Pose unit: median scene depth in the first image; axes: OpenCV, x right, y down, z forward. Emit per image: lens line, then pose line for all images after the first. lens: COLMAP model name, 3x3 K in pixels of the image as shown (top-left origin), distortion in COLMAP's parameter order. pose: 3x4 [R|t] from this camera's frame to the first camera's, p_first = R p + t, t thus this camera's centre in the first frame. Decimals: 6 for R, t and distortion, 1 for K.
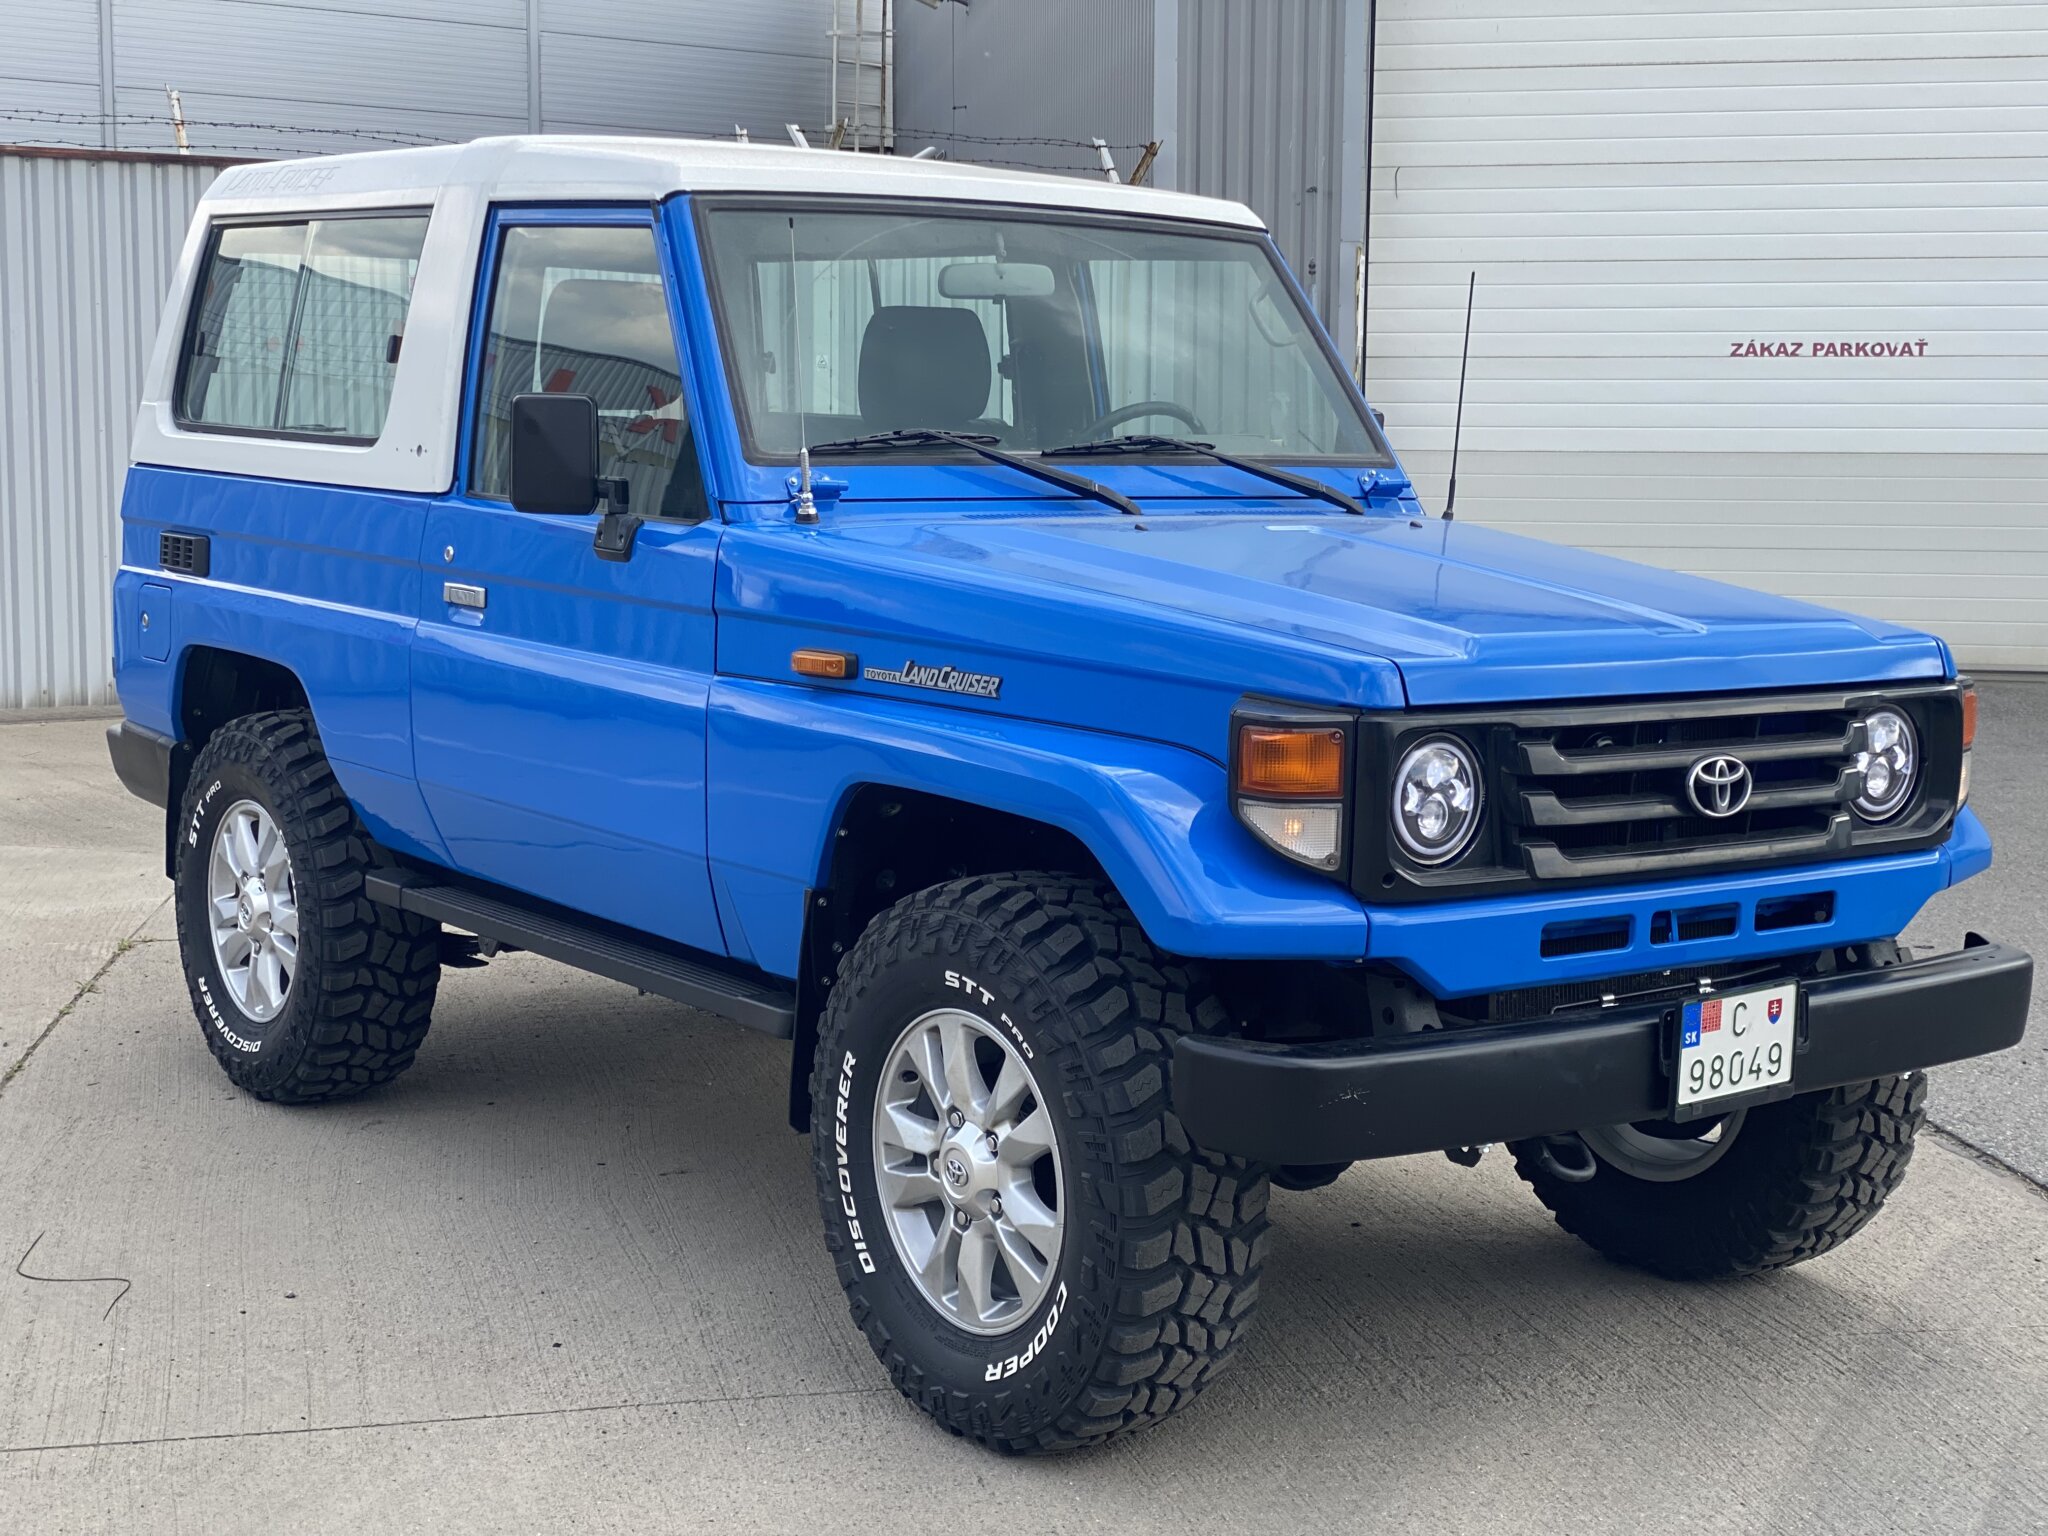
lens RADIAL K [[3123.7, 0, 1024.0], [0, 3123.7, 768.0], [0, 0, 1]] dist [0.080903, -0.043418]
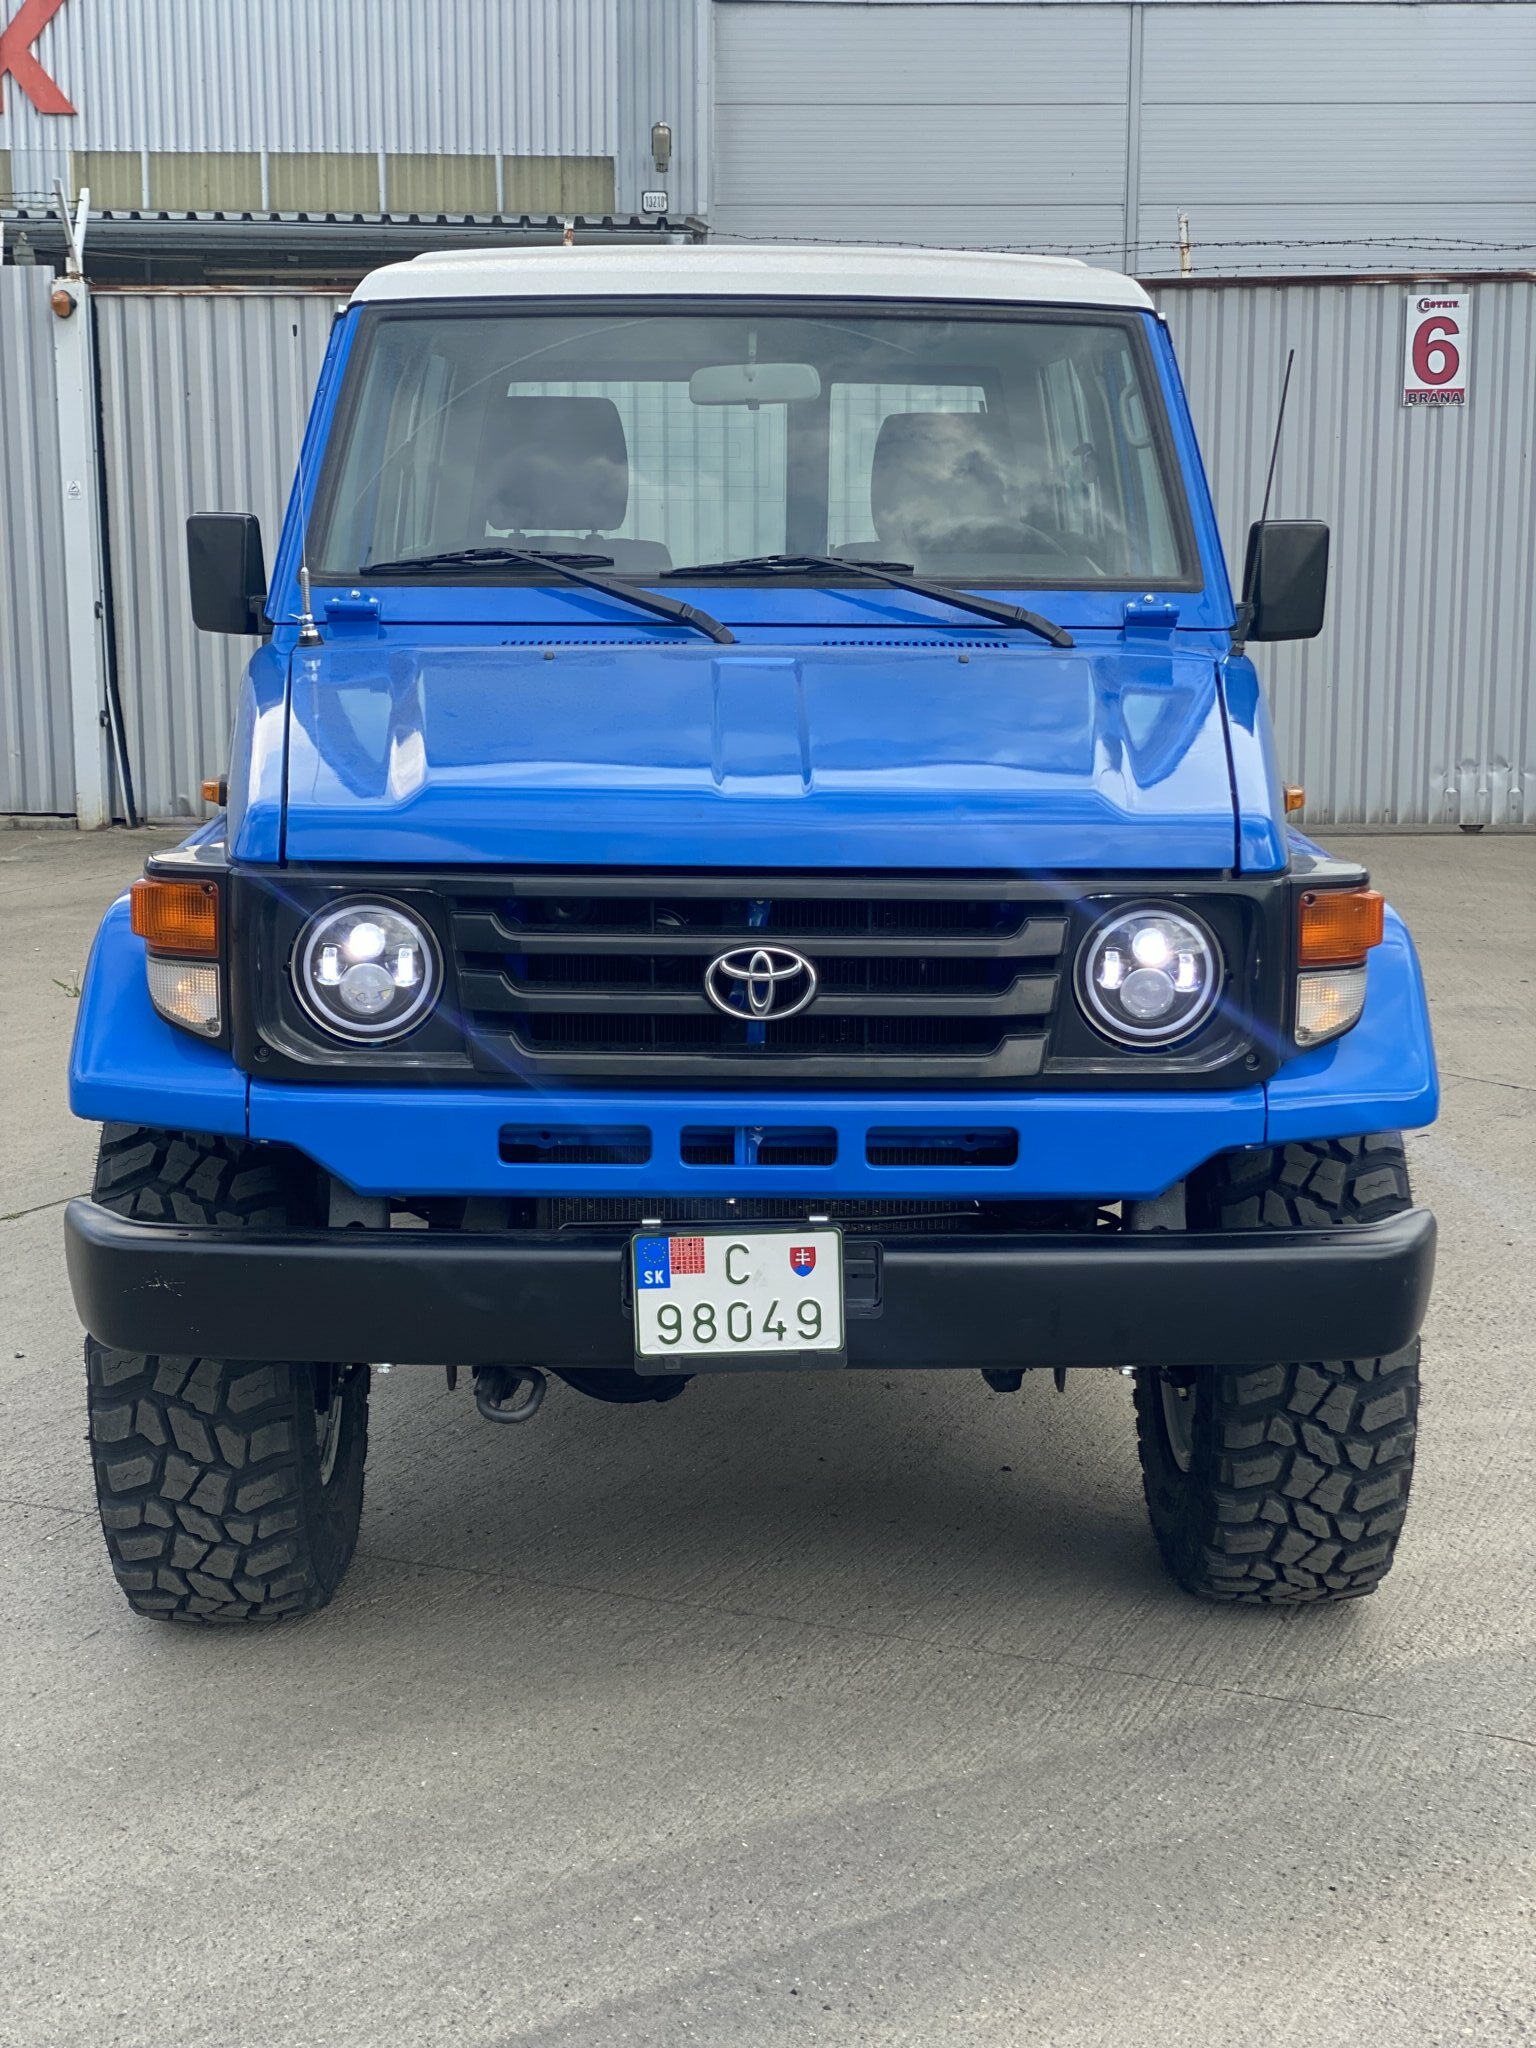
lens RADIAL K [[3069.6, 0, 768.0], [0, 3069.6, 1024.0], [0, 0, 1]] dist [0.144358, -0.273893]
pose [[0.812972, 0.086831, -0.575793, 0.689273], [-0.061447, 0.996091, 0.063455, -0.034869], [0.579052, -0.016206, 0.815130, 0.339446]]
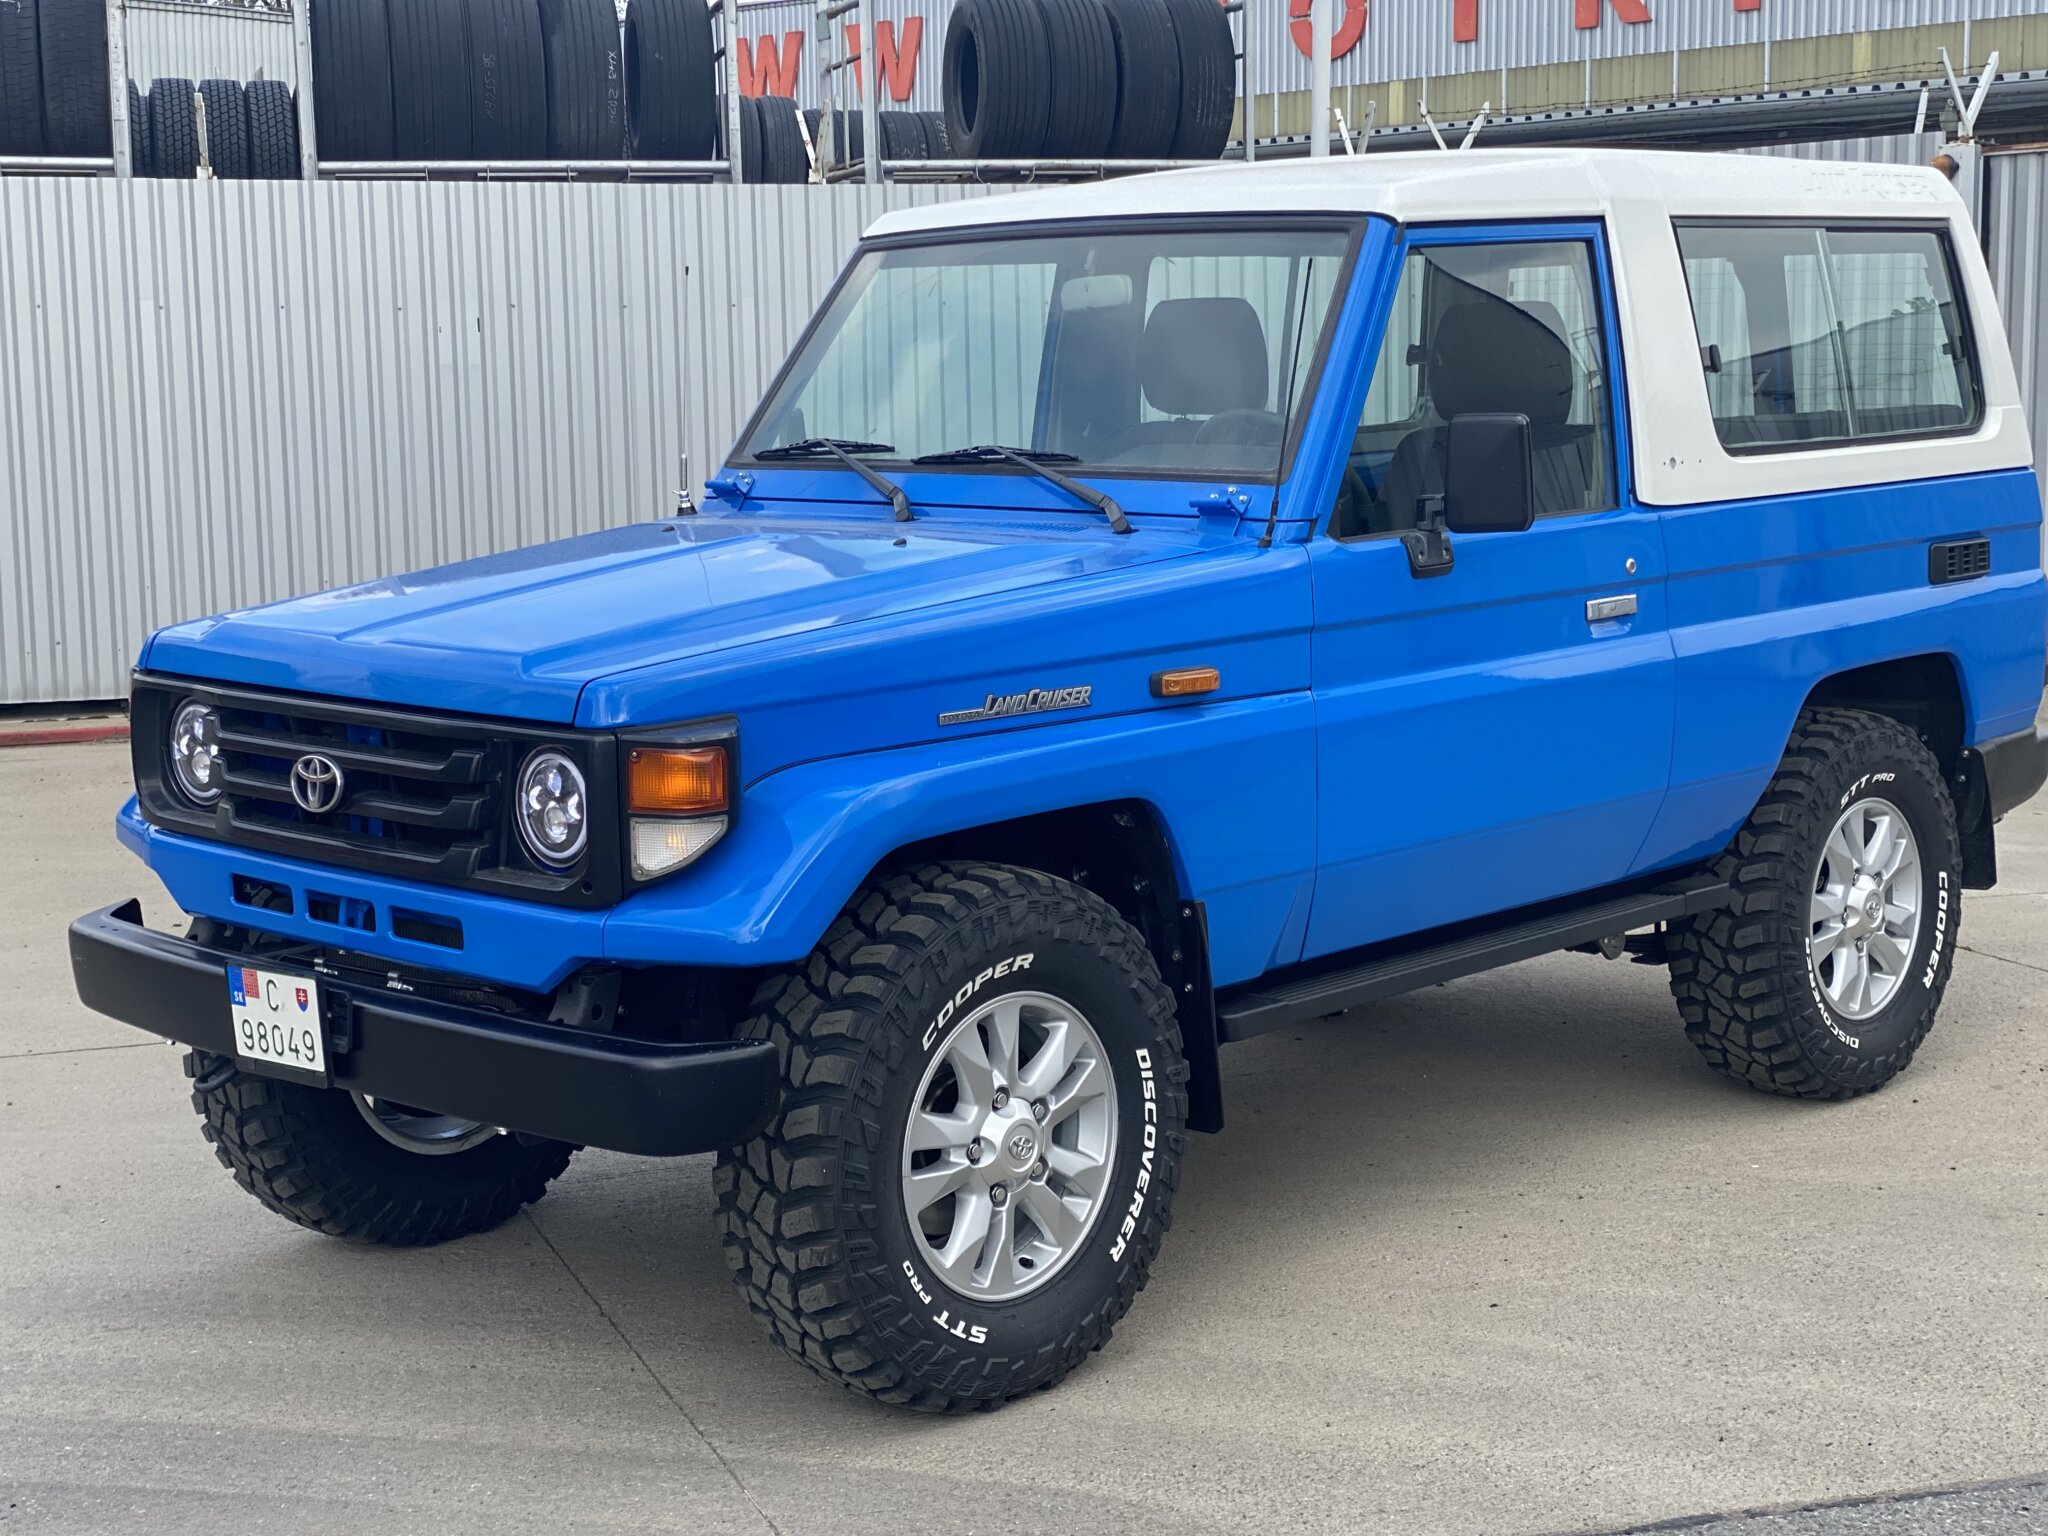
lens RADIAL K [[3069.6, 0, 1024.0], [0, 3069.6, 768.0], [0, 0, 1]] dist [0.144358, -0.273893]
pose [[0.160640, 0.115715, -0.980207, 1.296433], [-0.099784, 0.989920, 0.100509, -0.129926], [0.981956, 0.081663, 0.170567, 1.054456]]
